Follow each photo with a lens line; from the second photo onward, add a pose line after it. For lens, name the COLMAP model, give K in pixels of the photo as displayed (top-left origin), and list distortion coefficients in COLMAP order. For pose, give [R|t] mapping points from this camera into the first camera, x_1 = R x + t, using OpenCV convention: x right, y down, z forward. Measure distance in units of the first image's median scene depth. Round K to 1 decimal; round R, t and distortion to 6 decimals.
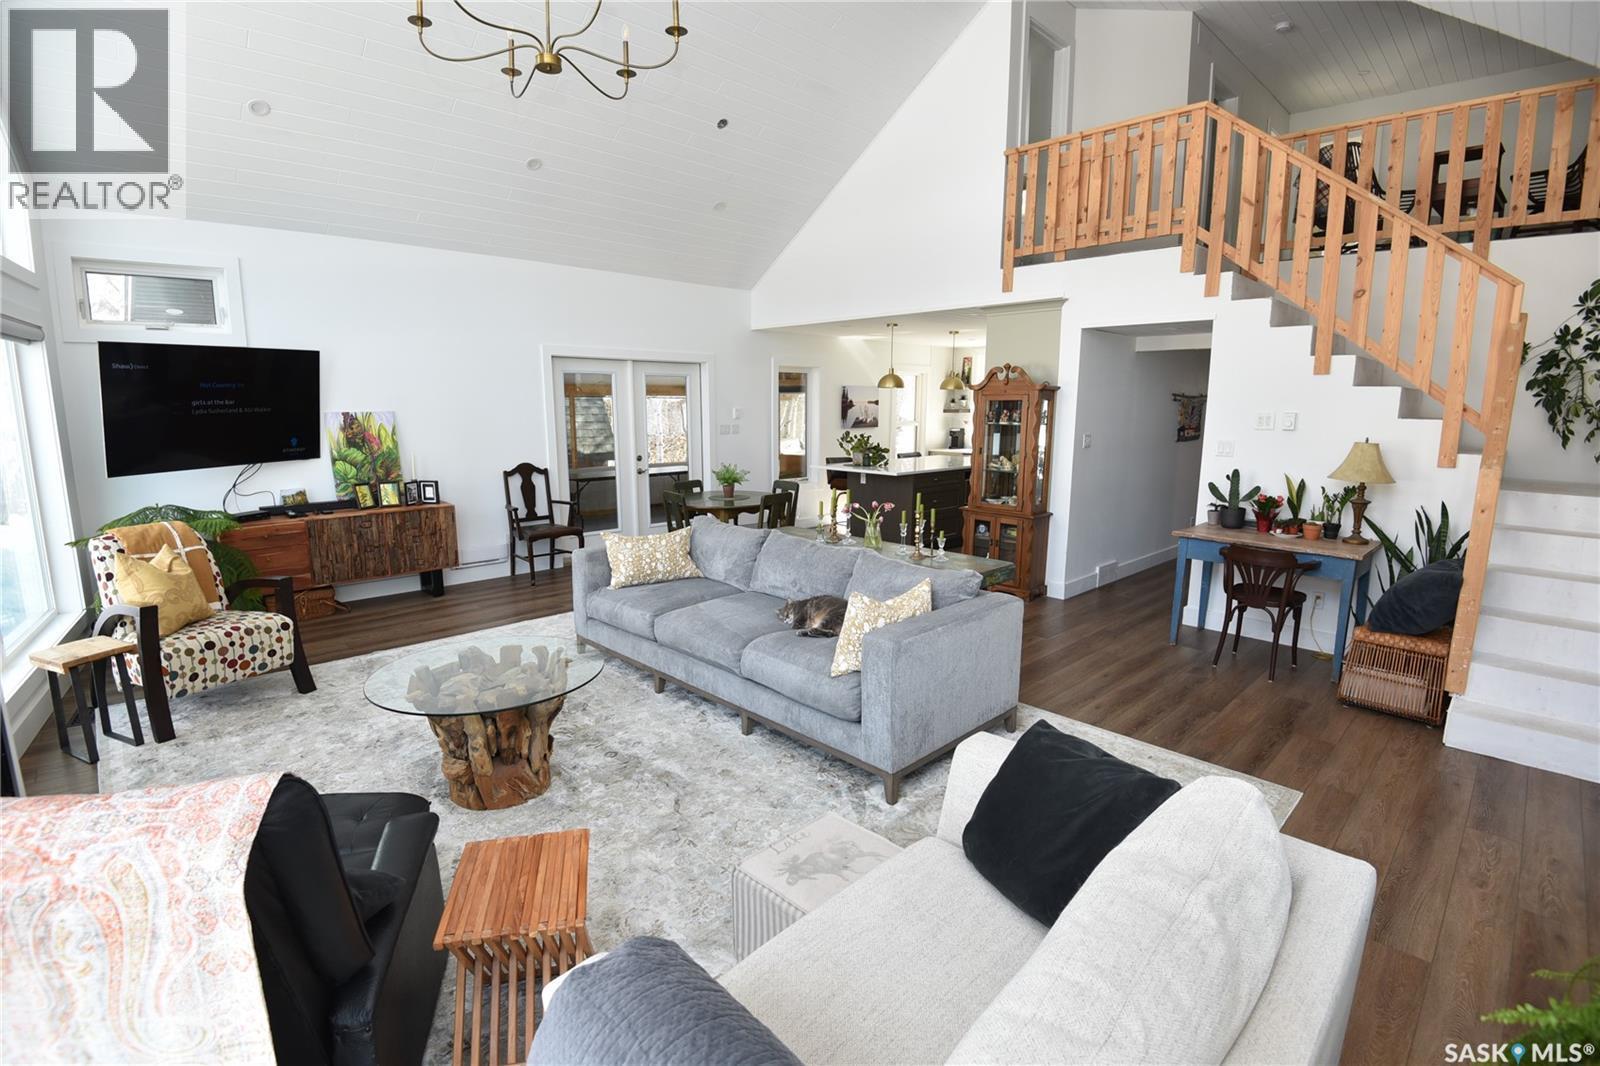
lens RADIAL K [[735.4, 0, 795.2], [0, 735.4, 535.1], [0, 0, 1]] dist [-0.021272, -0.017850]
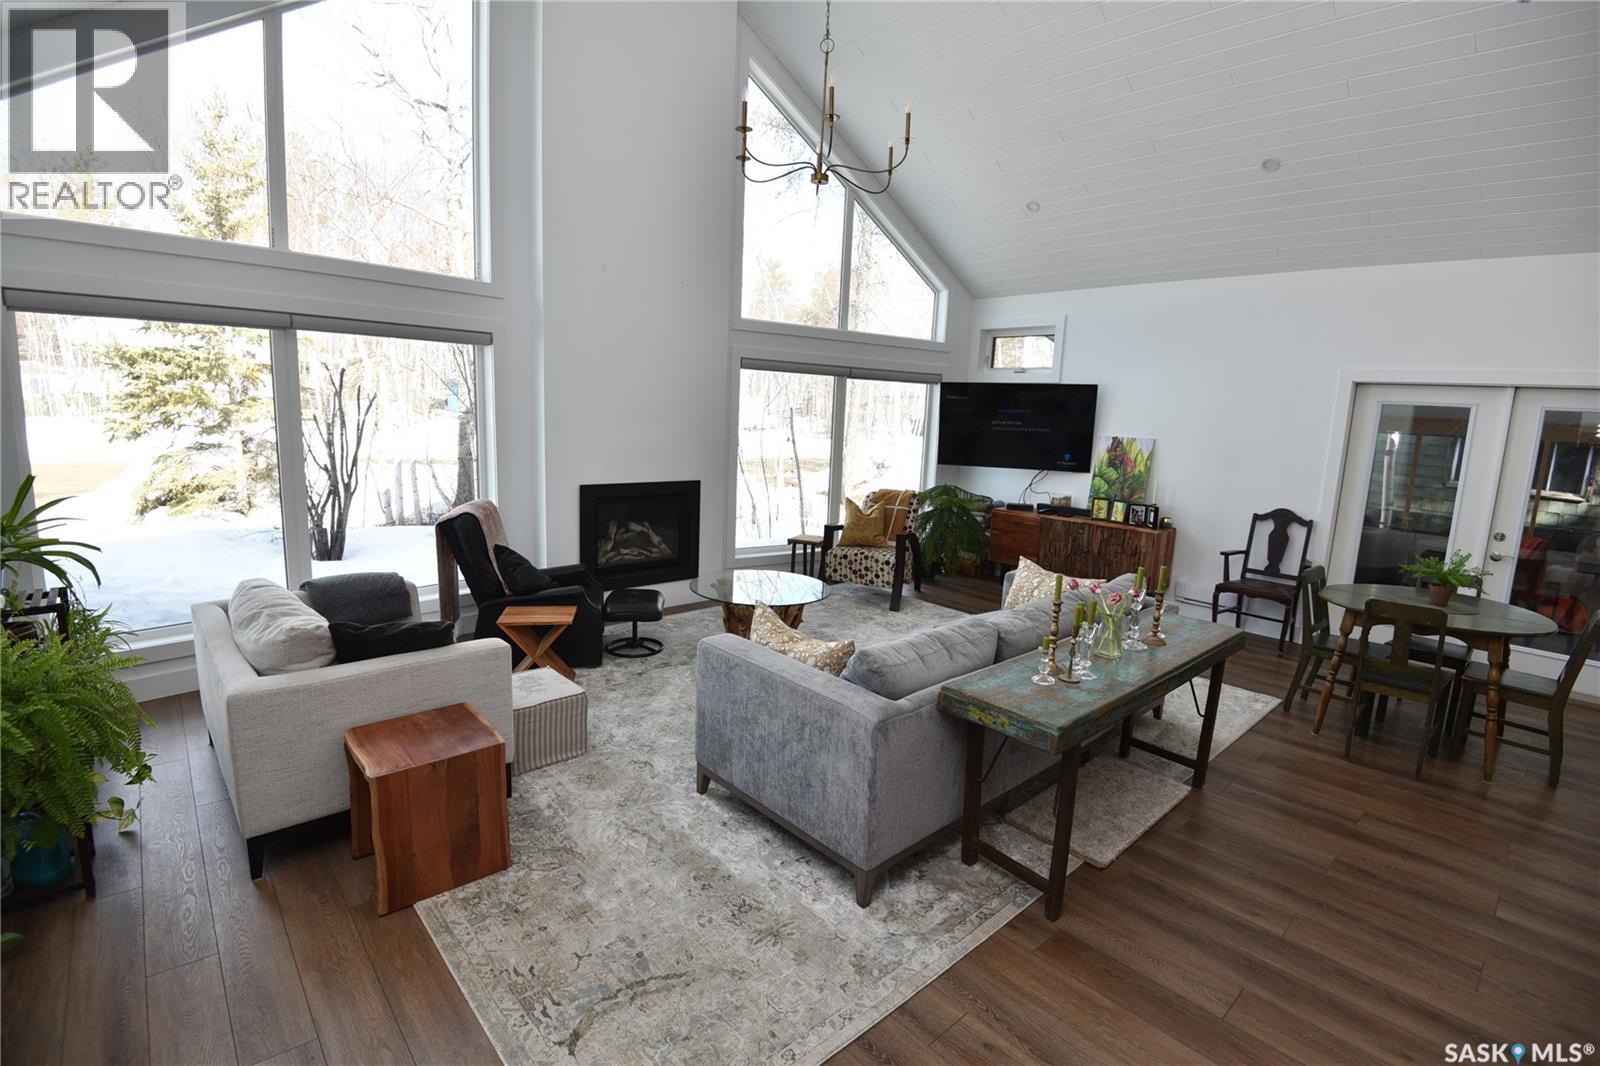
lens RADIAL K [[735.4, 0, 795.2], [0, 735.4, 535.1], [0, 0, 1]] dist [-0.021272, -0.017850]
pose [[-0.038753, 0.164452, -0.985624, 0.575809], [-0.216980, 0.961445, 0.168949, -0.105178], [0.975407, 0.220407, -0.001576, 0.540377]]
